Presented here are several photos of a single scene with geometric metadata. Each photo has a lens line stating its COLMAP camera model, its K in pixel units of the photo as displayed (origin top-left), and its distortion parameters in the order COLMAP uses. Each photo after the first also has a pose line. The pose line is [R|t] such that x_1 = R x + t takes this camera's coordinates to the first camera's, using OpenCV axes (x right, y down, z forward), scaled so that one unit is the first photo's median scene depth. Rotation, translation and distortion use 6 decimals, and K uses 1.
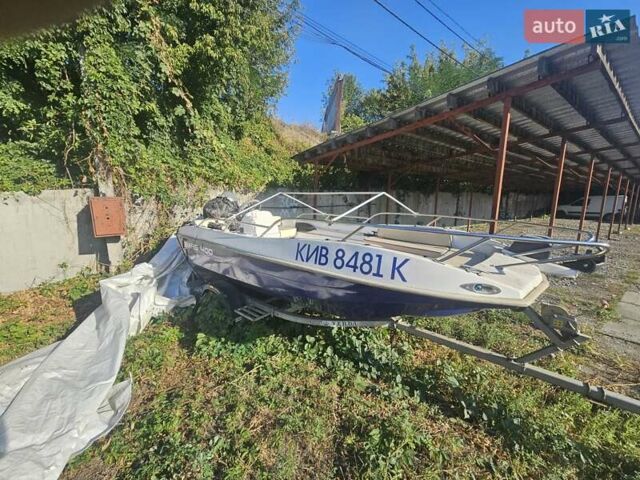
lens RADIAL K [[260.2, 0, 327.0], [0, 260.2, 238.0], [0, 0, 1]] dist [-0.004041, 0.000078]
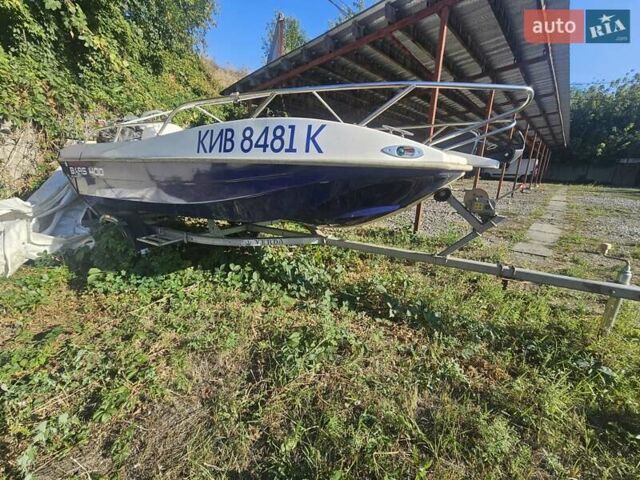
lens RADIAL K [[260.2, 0, 327.0], [0, 260.2, 238.0], [0, 0, 1]] dist [-0.004041, 0.000078]
pose [[0.981881, -0.033998, 0.186423, 0.097994], [0.011746, 0.992802, 0.119192, 0.217432], [-0.189134, -0.114843, 0.975213, 0.095846]]
